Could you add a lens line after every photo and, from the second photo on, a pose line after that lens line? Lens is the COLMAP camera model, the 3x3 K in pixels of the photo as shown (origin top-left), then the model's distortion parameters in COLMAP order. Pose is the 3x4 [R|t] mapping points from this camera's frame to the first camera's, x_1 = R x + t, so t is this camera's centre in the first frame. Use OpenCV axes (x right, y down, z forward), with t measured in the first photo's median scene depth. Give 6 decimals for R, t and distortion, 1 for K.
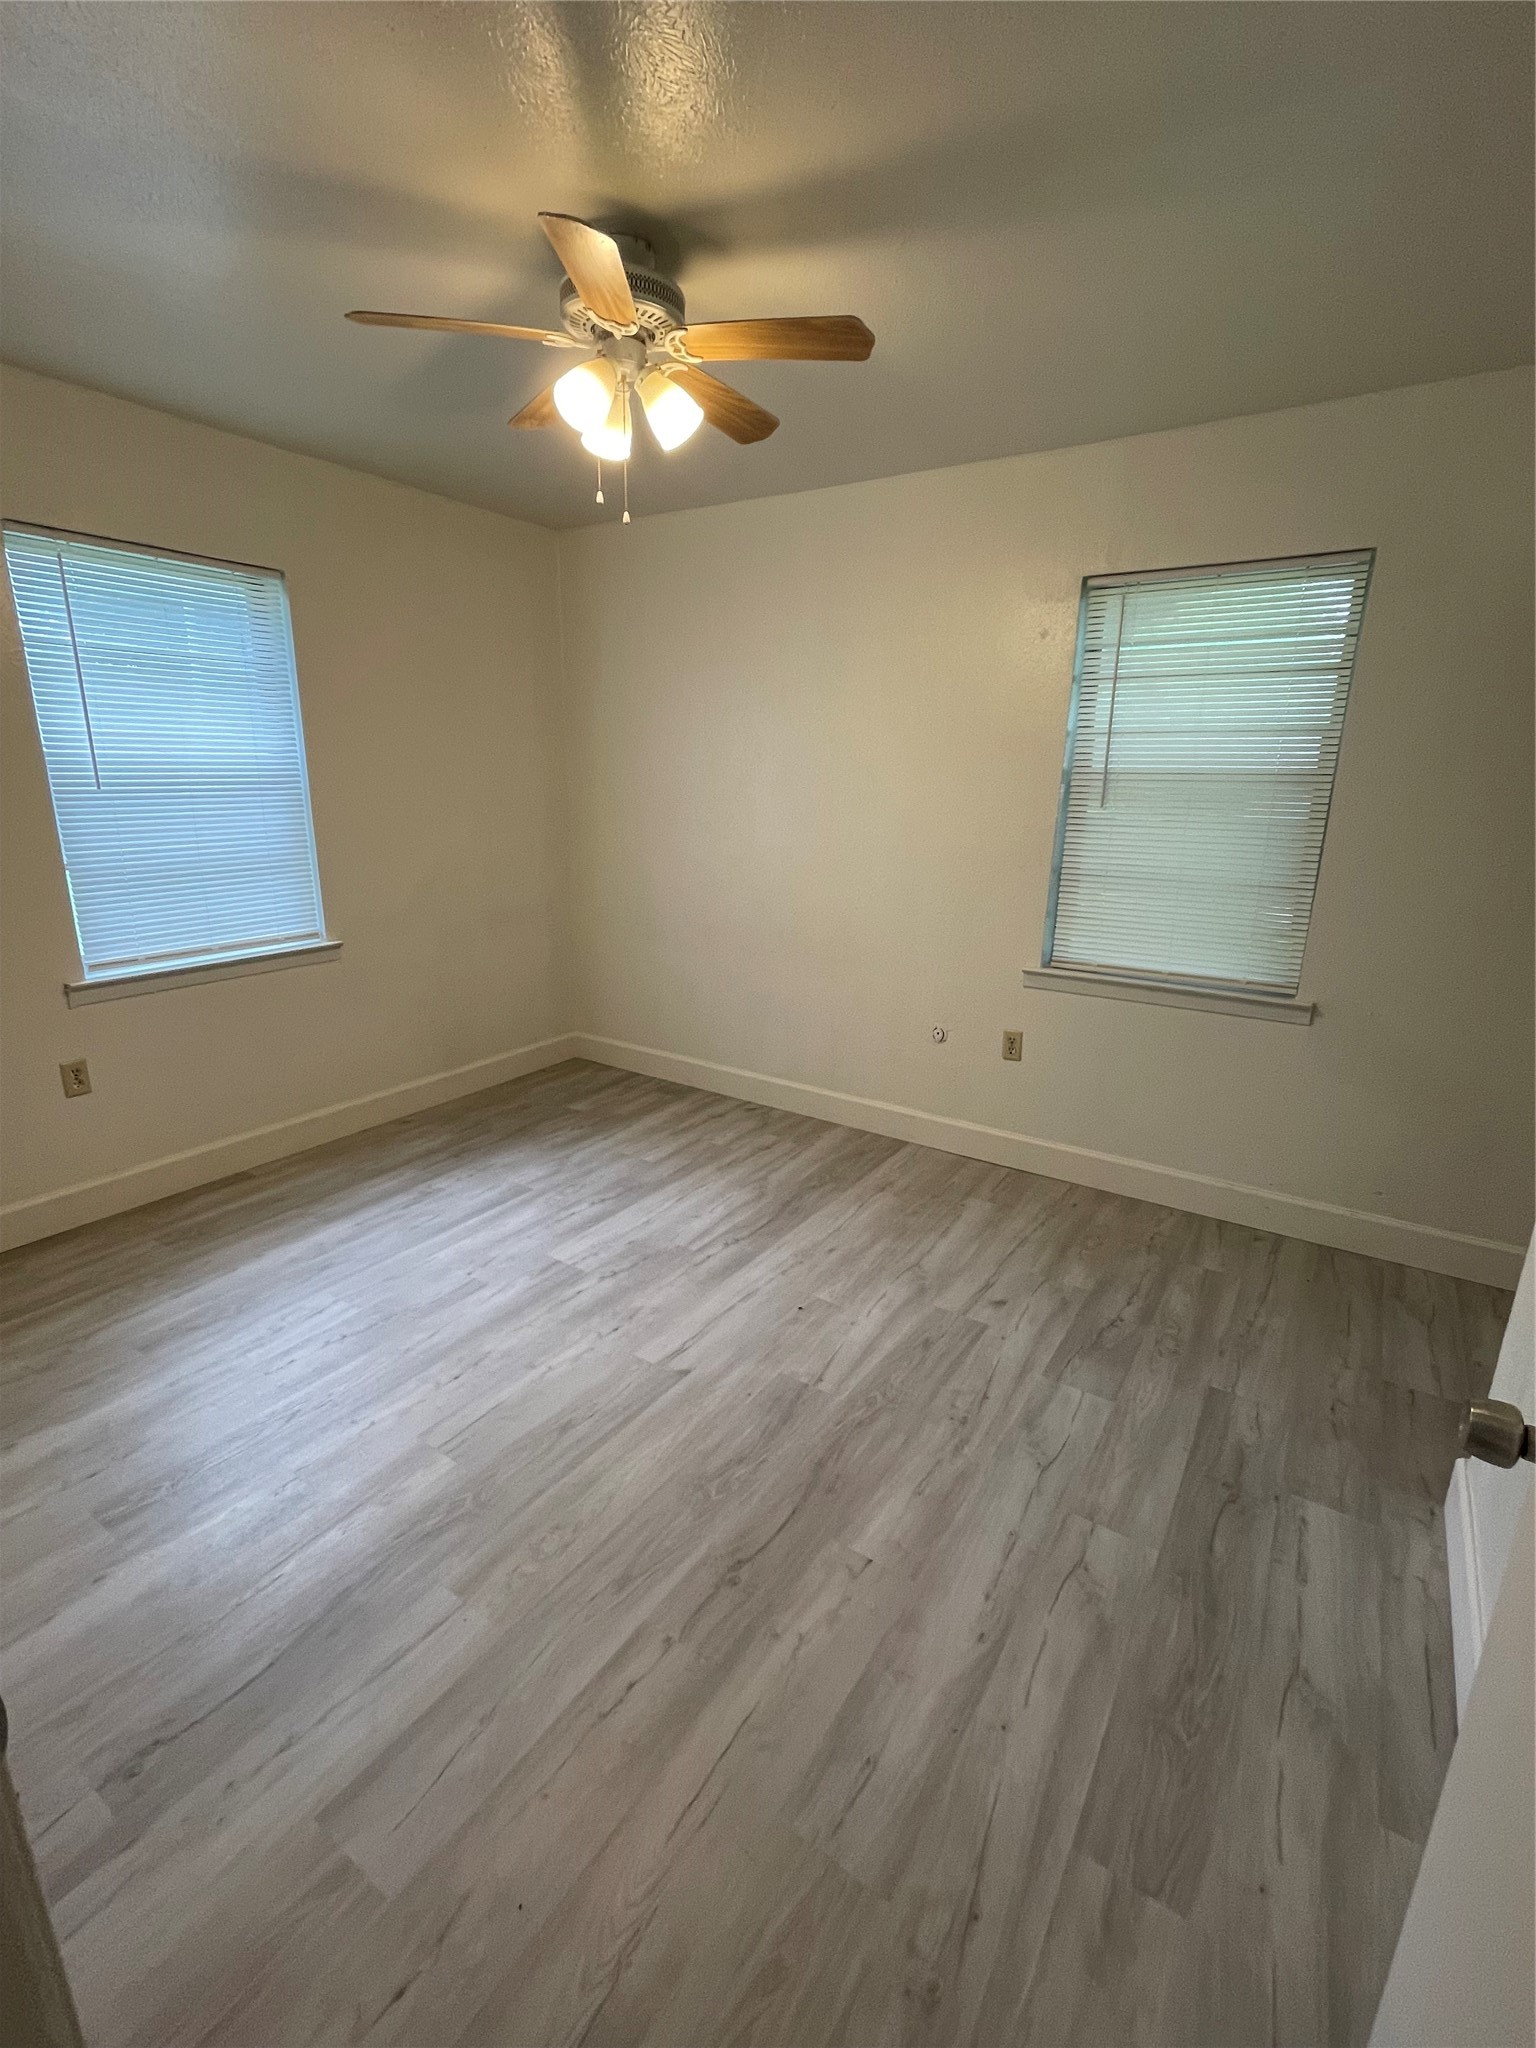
lens RADIAL K [[915.9, 0, 771.5], [0, 915.9, 1032.8], [0, 0, 1]] dist [0.000690, 0.000906]
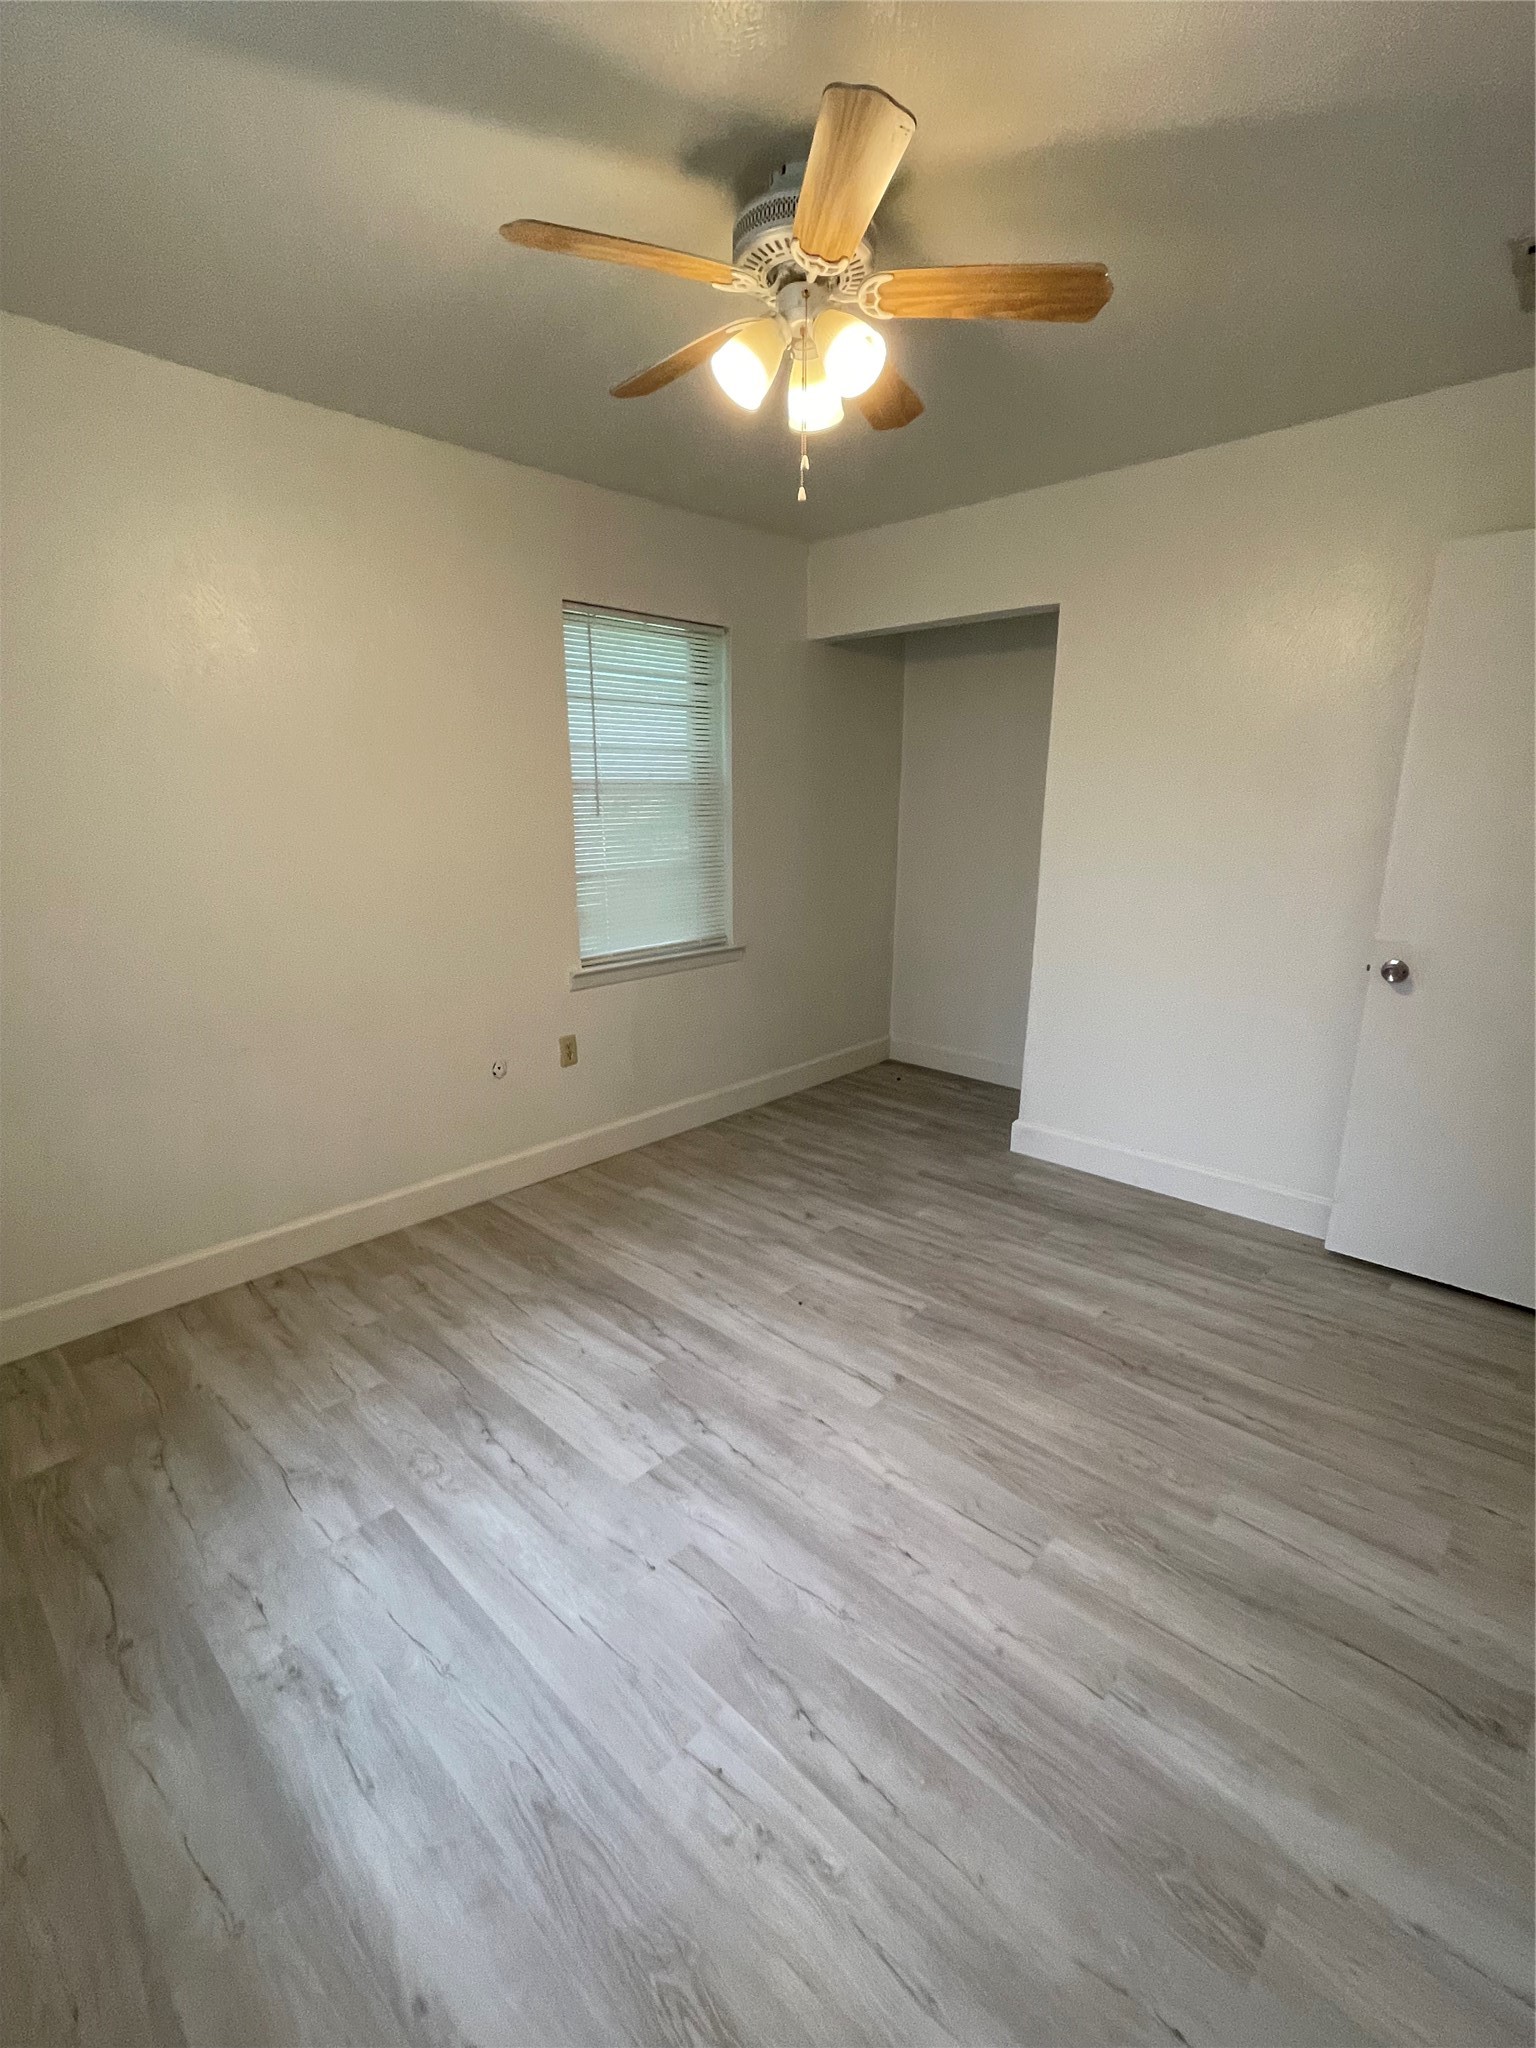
lens RADIAL K [[915.9, 0, 773.4], [0, 915.9, 1019.1], [0, 0, 1]] dist [0.000690, 0.000906]
pose [[0.170895, -0.253756, 0.952052, -0.783476], [0.272658, 0.940712, 0.201791, -0.193222], [-0.946812, 0.225099, 0.229951, 0.649834]]
